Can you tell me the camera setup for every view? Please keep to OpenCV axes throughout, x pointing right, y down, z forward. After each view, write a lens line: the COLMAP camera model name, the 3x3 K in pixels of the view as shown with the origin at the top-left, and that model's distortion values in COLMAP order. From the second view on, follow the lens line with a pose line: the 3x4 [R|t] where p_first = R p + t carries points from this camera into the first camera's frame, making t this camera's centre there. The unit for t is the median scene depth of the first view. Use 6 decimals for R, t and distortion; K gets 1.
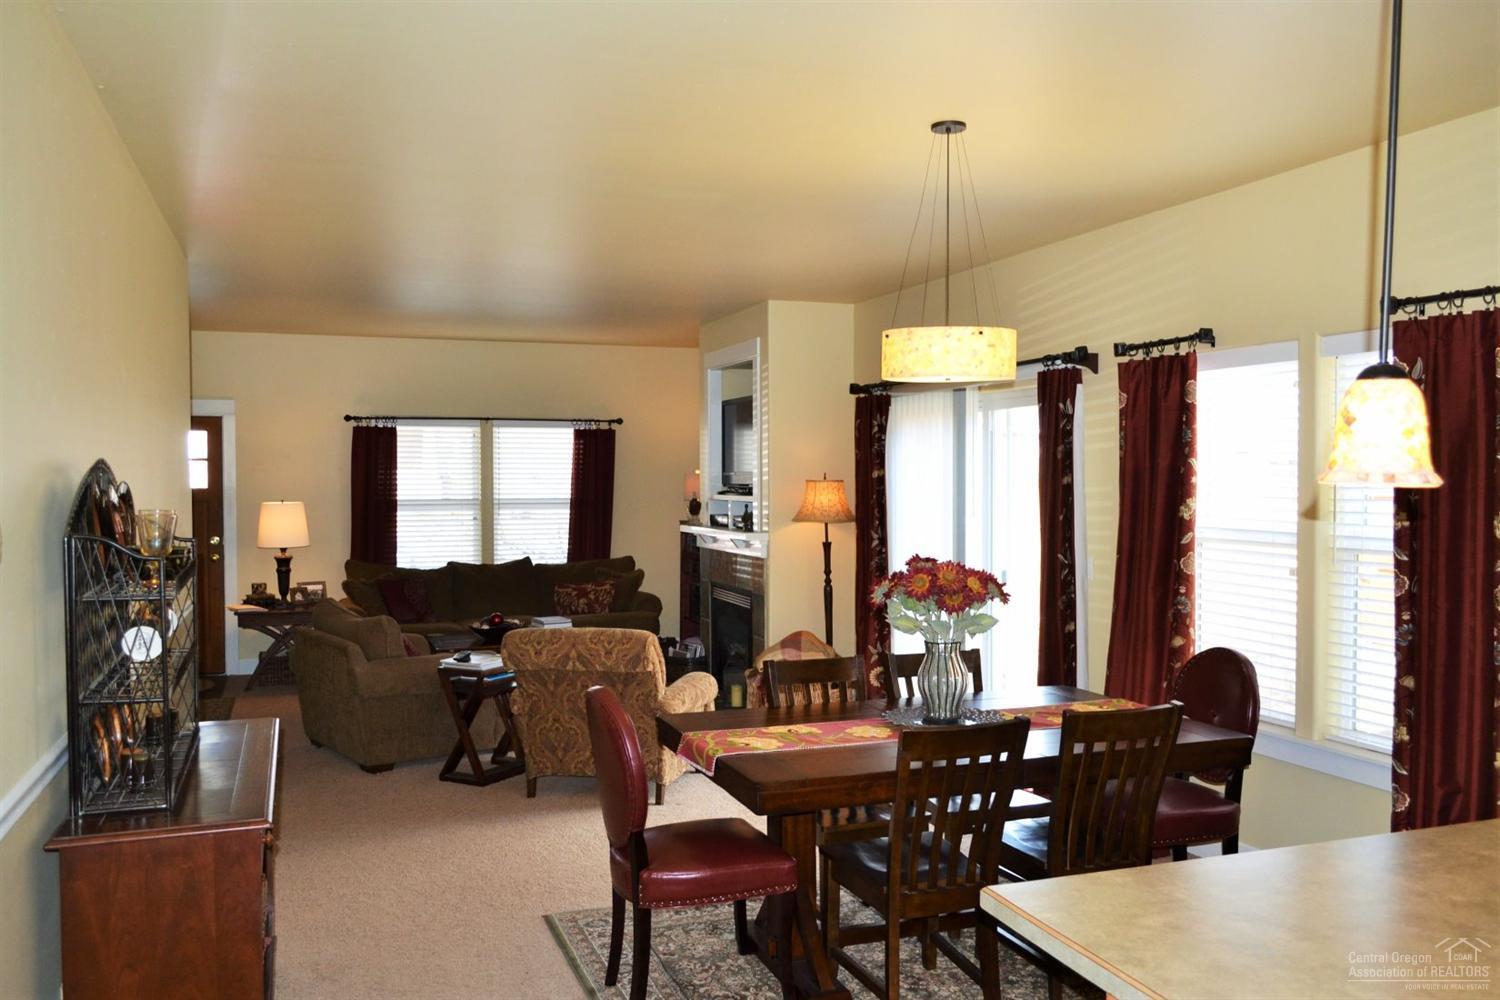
lens RADIAL K [[1208.2, 0, 752.6], [0, 1208.2, 502.3], [0, 0, 1]] dist [-0.005432, -0.004787]
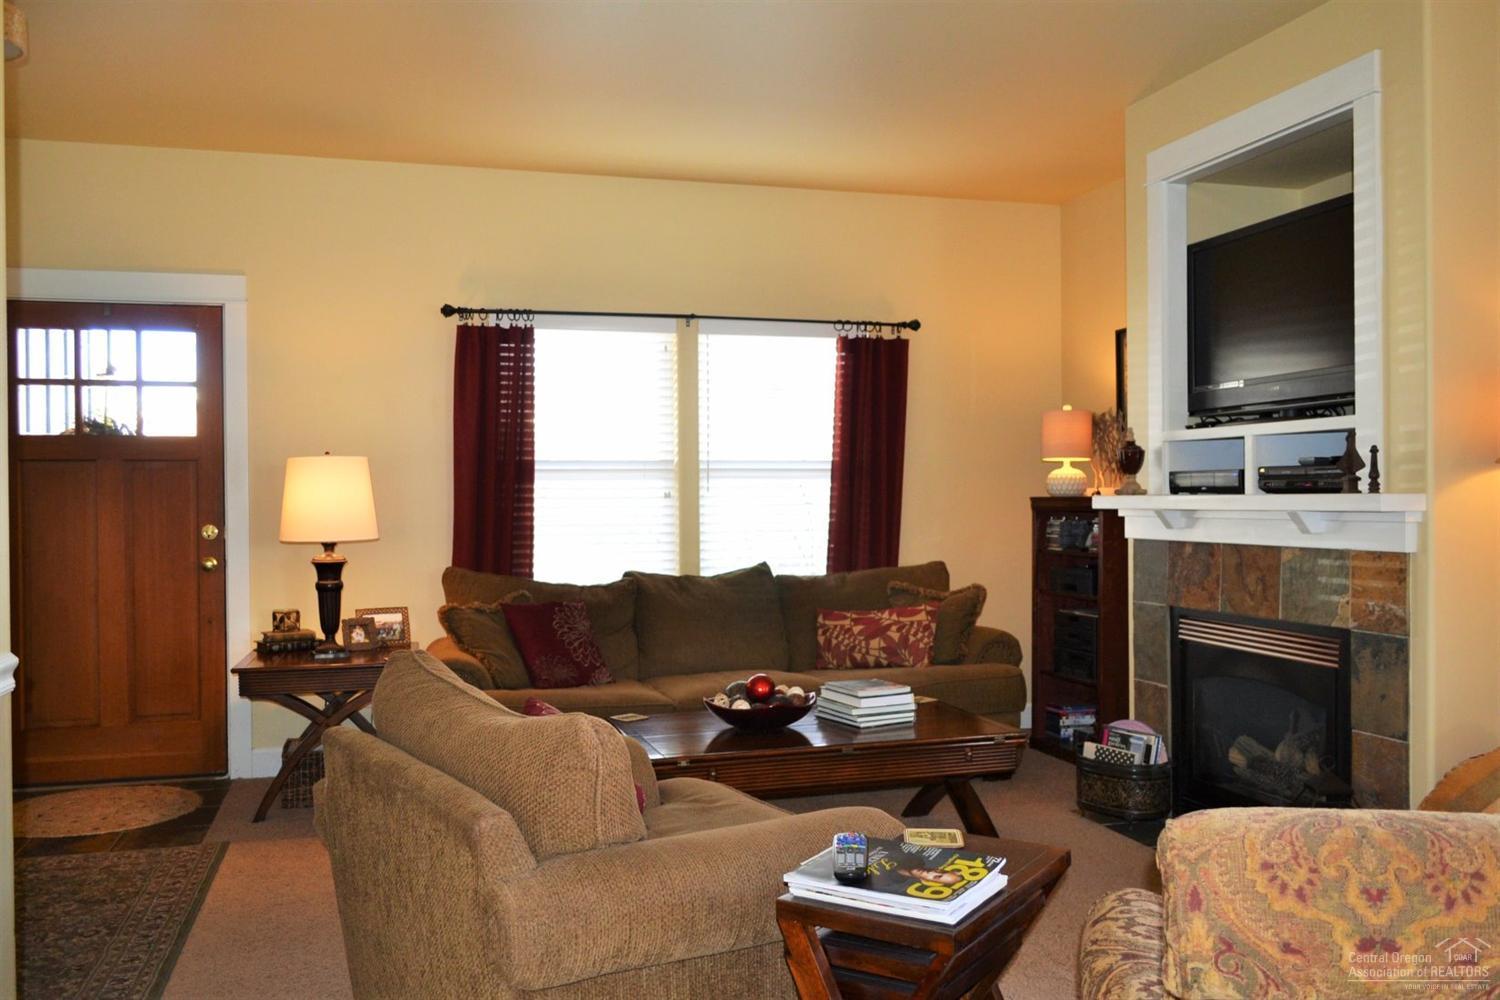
lens RADIAL K [[1255.4, 0, 756.7], [0, 1255.4, 500.8], [0, 0, 1]] dist [-0.006295, 0.001354]
pose [[0.997557, -0.005602, -0.069638, -0.157603], [0.004330, 0.999821, -0.018404, 0.028791], [0.069729, 0.018057, 0.997403, 0.447171]]
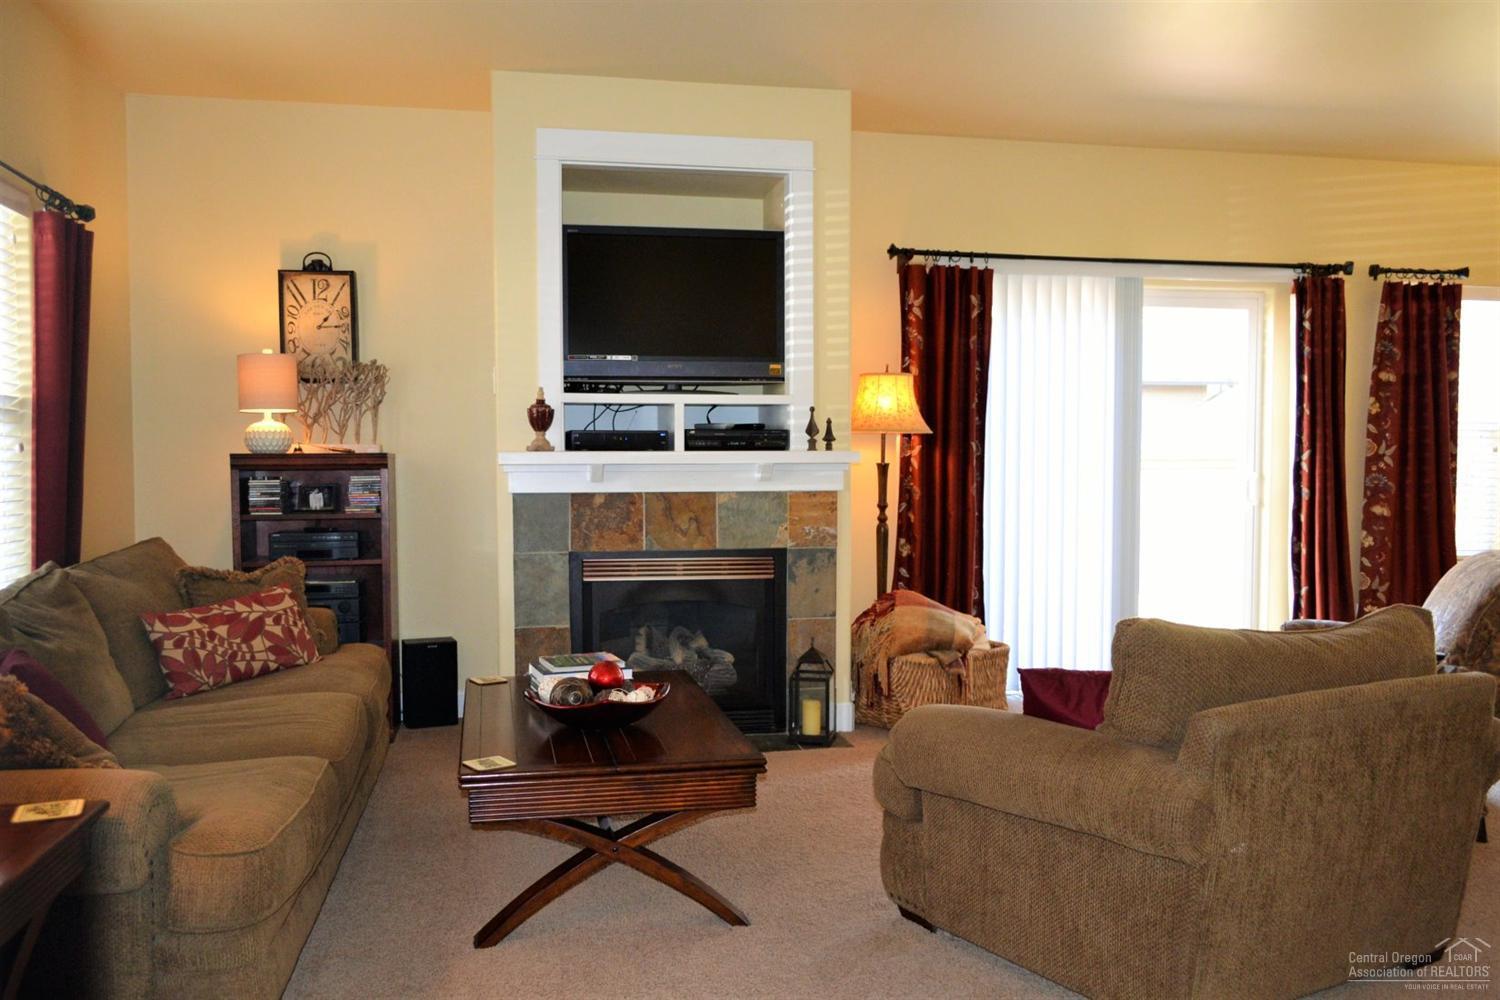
lens RADIAL K [[1255.4, 0, 756.7], [0, 1255.4, 500.8], [0, 0, 1]] dist [-0.006295, 0.001354]
pose [[0.141427, -0.037869, 0.989224, -0.547318], [0.021987, 0.999142, 0.035106, 0.022210], [-0.989705, 0.016785, 0.142138, 0.787150]]
